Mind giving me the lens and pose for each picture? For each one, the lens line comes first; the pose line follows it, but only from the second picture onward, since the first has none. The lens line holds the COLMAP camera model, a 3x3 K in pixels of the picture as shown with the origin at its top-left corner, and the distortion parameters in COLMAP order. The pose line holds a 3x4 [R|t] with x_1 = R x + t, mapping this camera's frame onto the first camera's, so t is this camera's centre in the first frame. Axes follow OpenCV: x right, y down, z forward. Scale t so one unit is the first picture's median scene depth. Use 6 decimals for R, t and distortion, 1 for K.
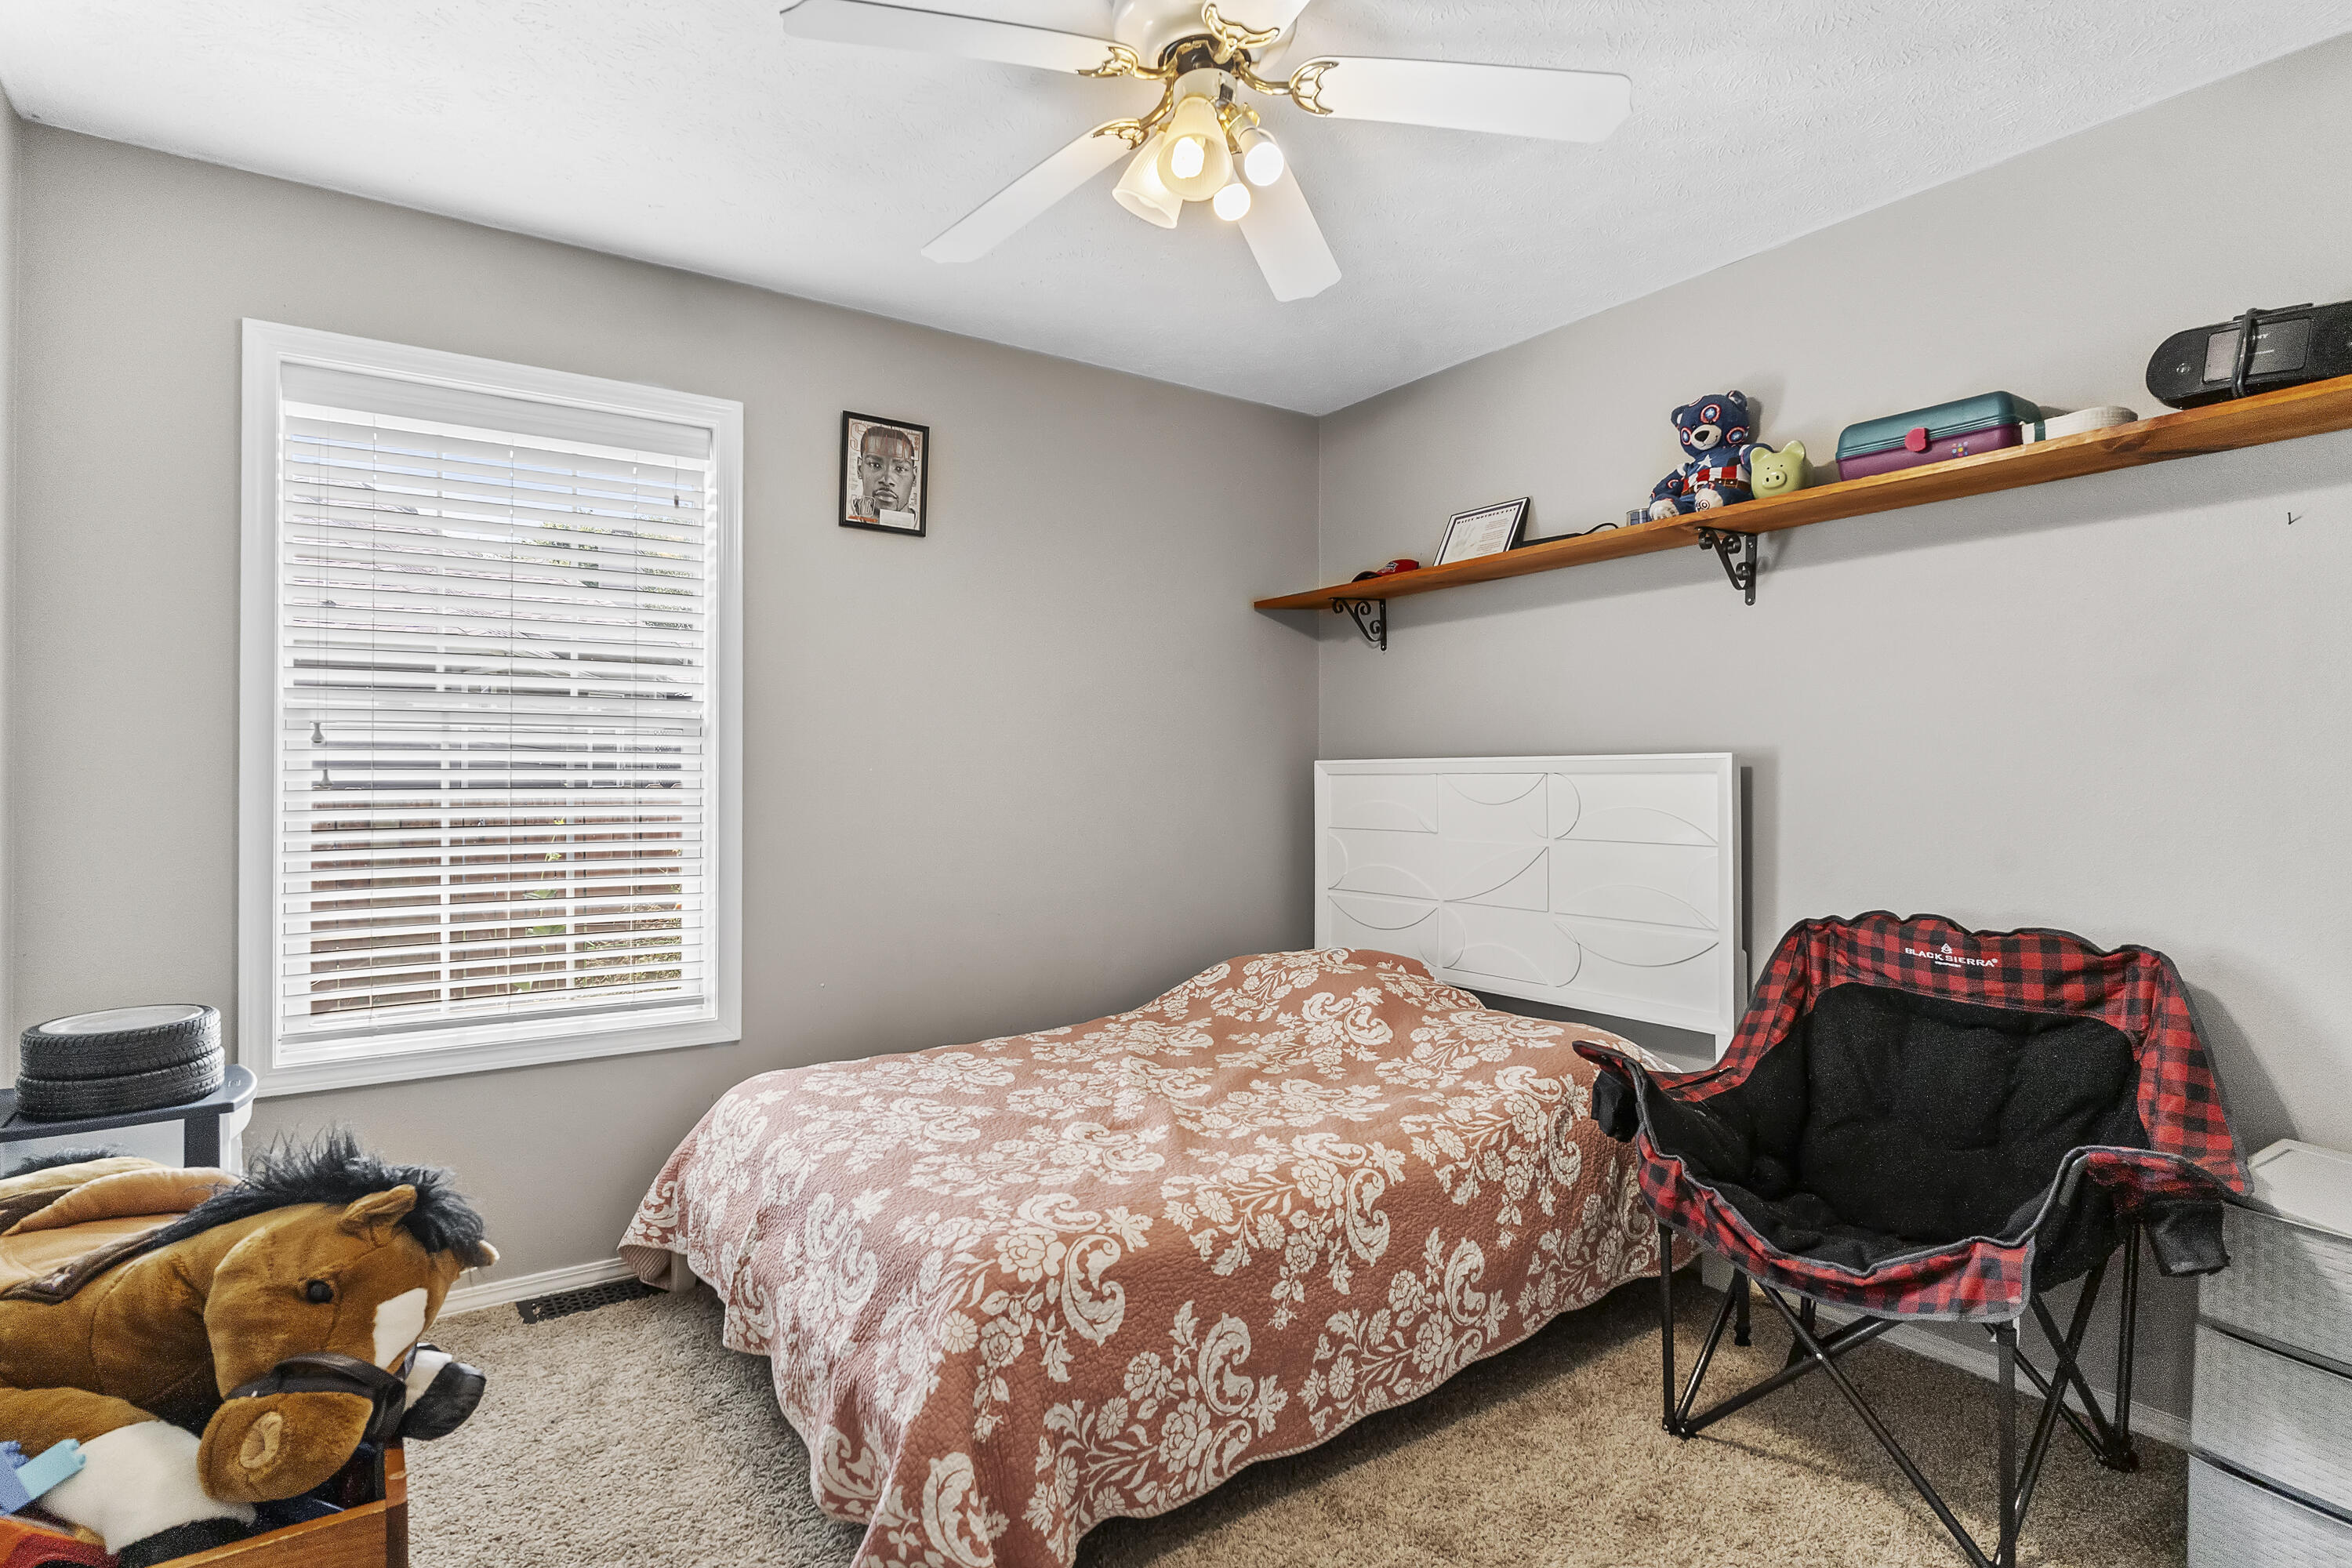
lens RADIAL K [[1184.3, 0, 1174.9], [0, 1184.3, 784.7], [0, 0, 1]] dist [-0.000119, -0.000517]
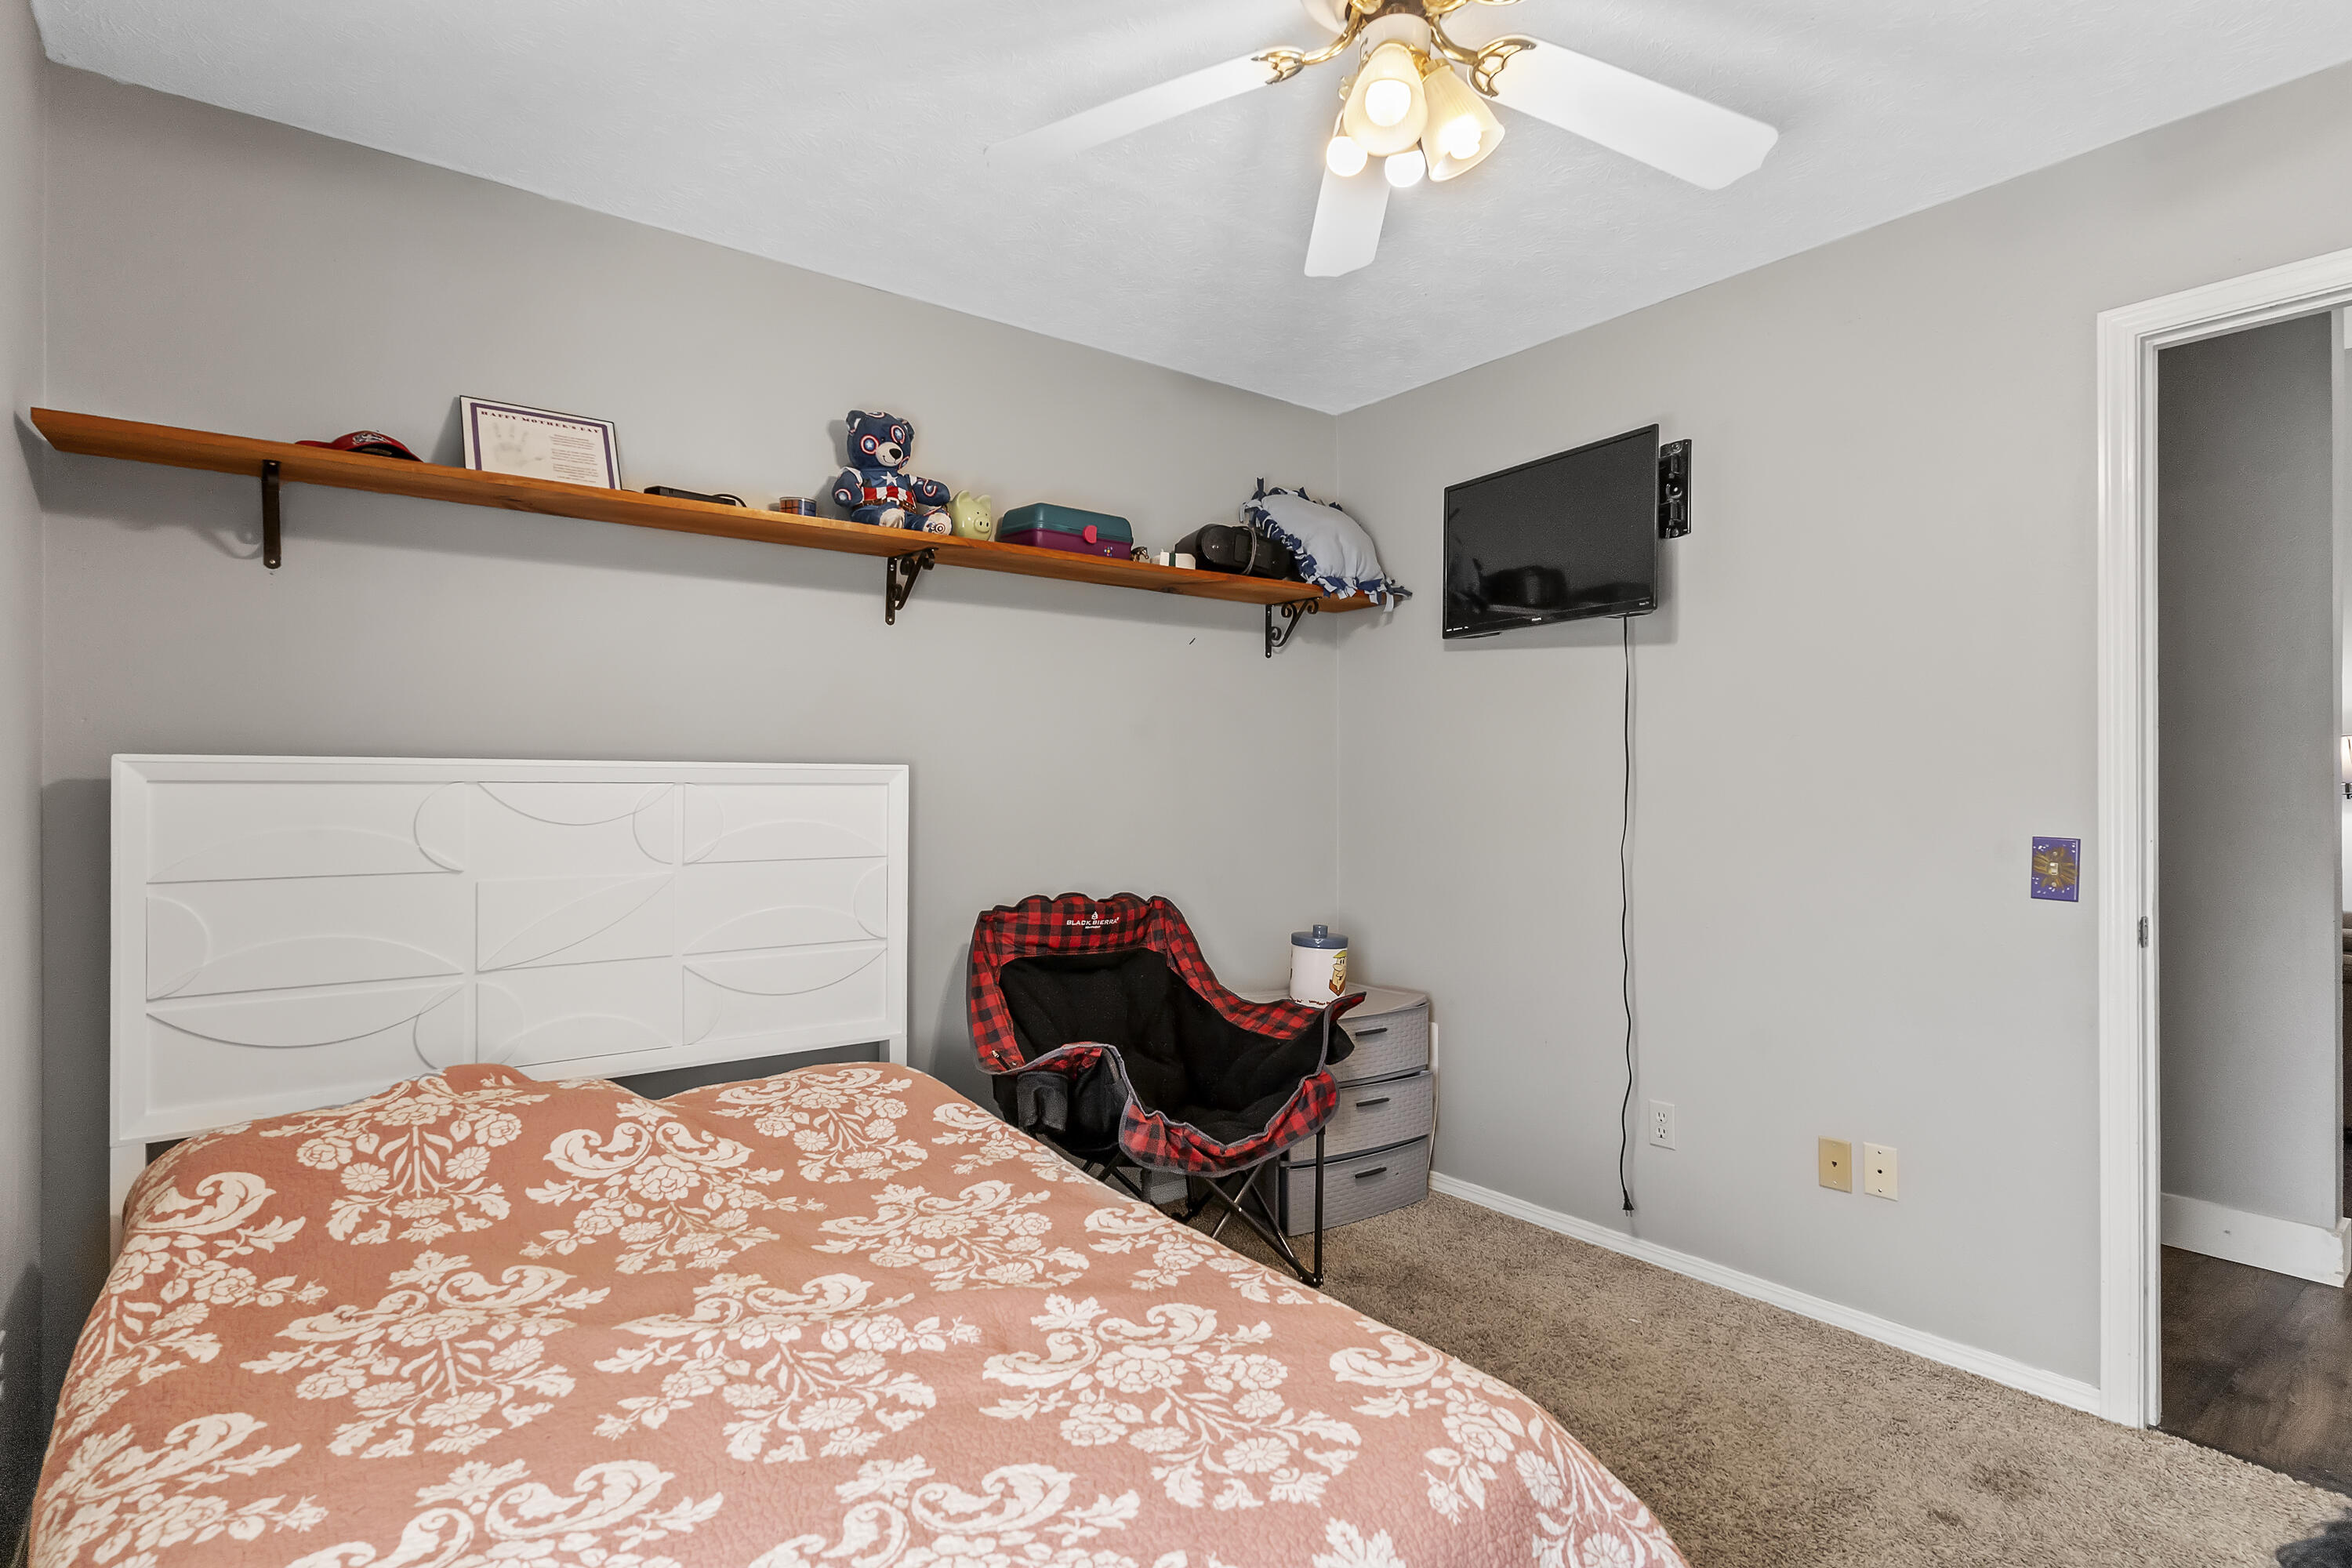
lens RADIAL K [[1184.3, 0, 1174.1], [0, 1184.3, 787.7], [0, 0, 1]] dist [-0.000119, -0.000517]
pose [[-0.053006, 0.004184, 0.998585, -0.669236], [0.005991, 0.999975, -0.003872, -0.001996], [-0.998576, 0.005778, -0.053029, 0.928692]]
